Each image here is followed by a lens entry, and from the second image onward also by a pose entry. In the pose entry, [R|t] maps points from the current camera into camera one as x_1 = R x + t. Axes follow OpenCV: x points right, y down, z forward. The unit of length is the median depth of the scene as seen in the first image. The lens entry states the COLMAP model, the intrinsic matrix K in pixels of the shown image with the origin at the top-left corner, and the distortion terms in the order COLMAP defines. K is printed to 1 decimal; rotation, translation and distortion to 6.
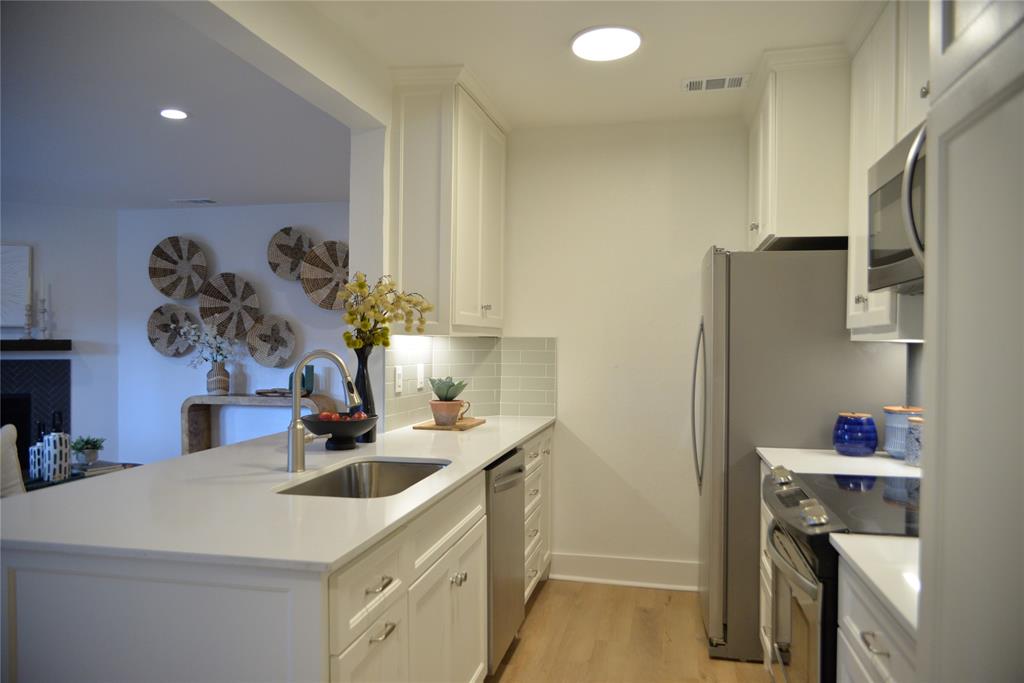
lens RADIAL K [[741.0, 0, 512.0], [0, 741.0, 341.5], [0, 0, 1]] dist [-0.005474, -0.002321]
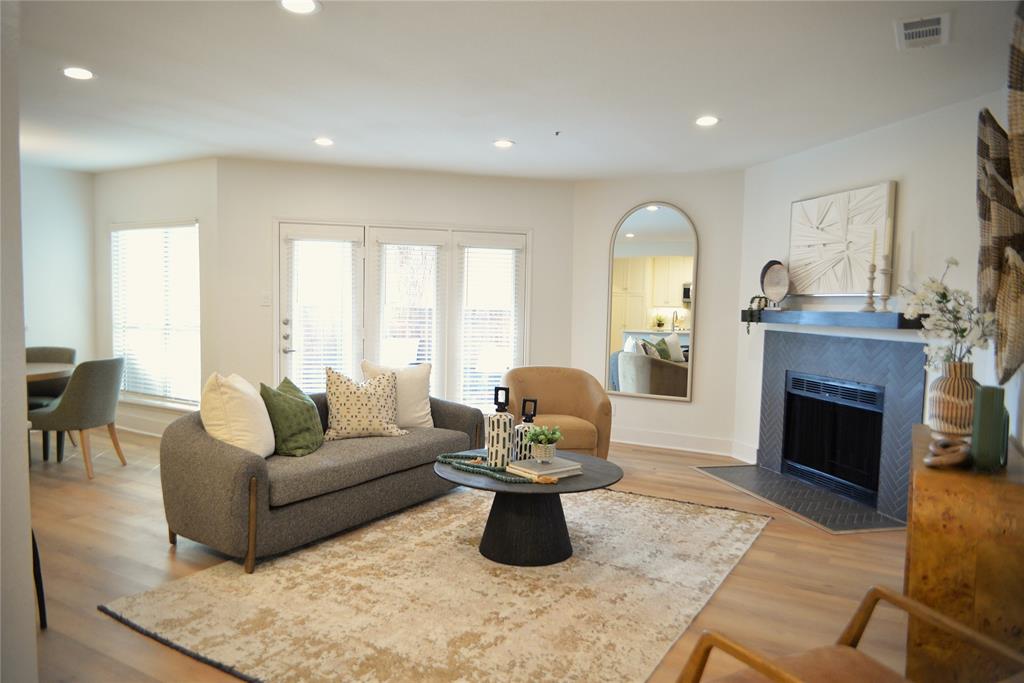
lens RADIAL K [[696.2, 0, 523.6], [0, 696.2, 338.5], [0, 0, 1]] dist [-0.003395, -0.000218]
pose [[-0.301201, 0.039330, -0.952749, 0.103425], [-0.020206, 0.998661, 0.047613, -0.002223], [0.953346, 0.033593, -0.300003, 0.866493]]
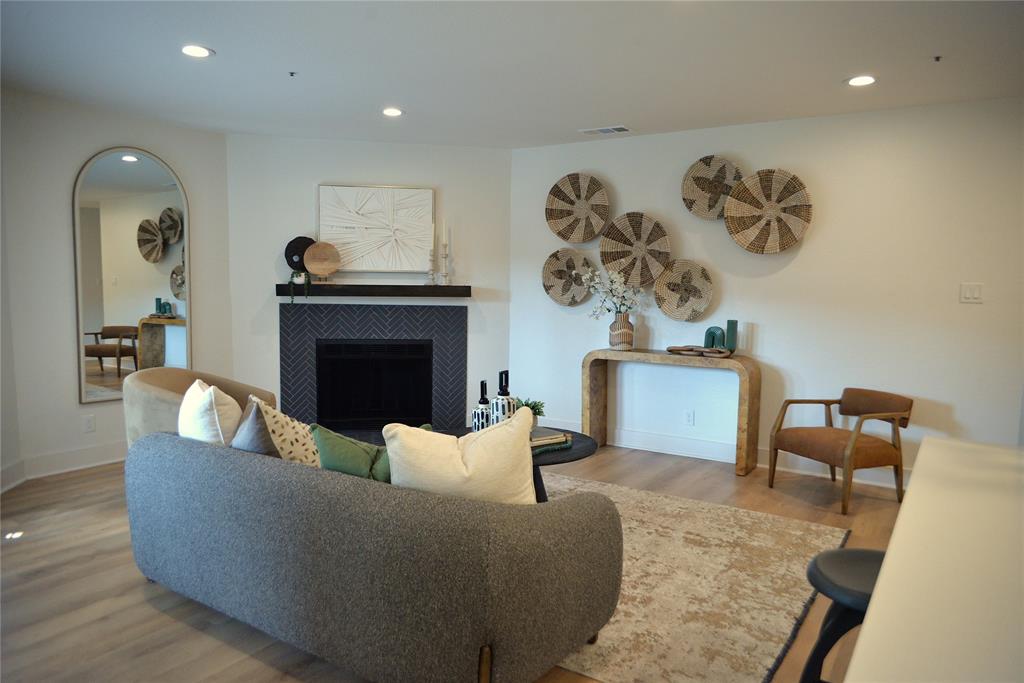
lens RADIAL K [[696.2, 0, 523.6], [0, 696.2, 338.5], [0, 0, 1]] dist [-0.003395, -0.000218]
pose [[0.938735, 0.038929, -0.342435, -0.216926], [-0.012840, 0.996861, 0.078126, -0.005901], [0.344402, -0.068943, 0.936288, 0.166871]]
